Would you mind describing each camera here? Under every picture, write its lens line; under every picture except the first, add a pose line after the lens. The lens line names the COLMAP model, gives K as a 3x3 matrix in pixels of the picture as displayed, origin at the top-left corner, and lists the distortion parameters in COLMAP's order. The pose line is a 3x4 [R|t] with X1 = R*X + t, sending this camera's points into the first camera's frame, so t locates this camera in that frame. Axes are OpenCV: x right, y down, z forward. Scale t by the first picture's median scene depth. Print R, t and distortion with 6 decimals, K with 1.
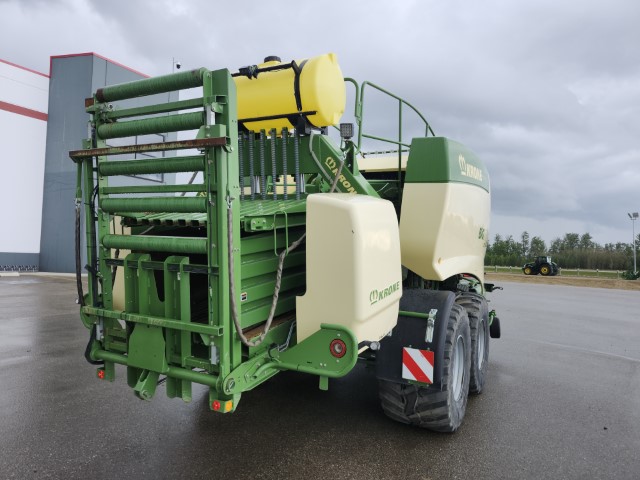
lens RADIAL K [[434.5, 0, 312.8], [0, 434.5, 241.0], [0, 0, 1]] dist [0.094535, -0.085015]
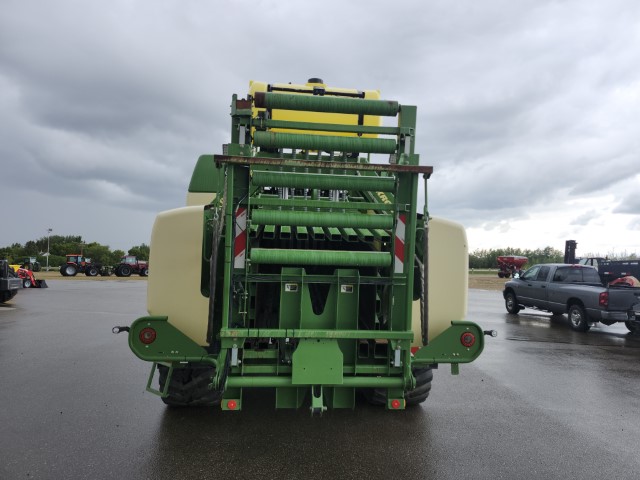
lens RADIAL K [[434.5, 0, 312.8], [0, 434.5, 241.0], [0, 0, 1]] dist [0.094535, -0.085015]
pose [[0.828679, 0.005588, 0.559696, -0.998987], [0.001784, 0.999919, -0.012626, -0.021679], [-0.559721, 0.011462, 0.828602, 0.193853]]
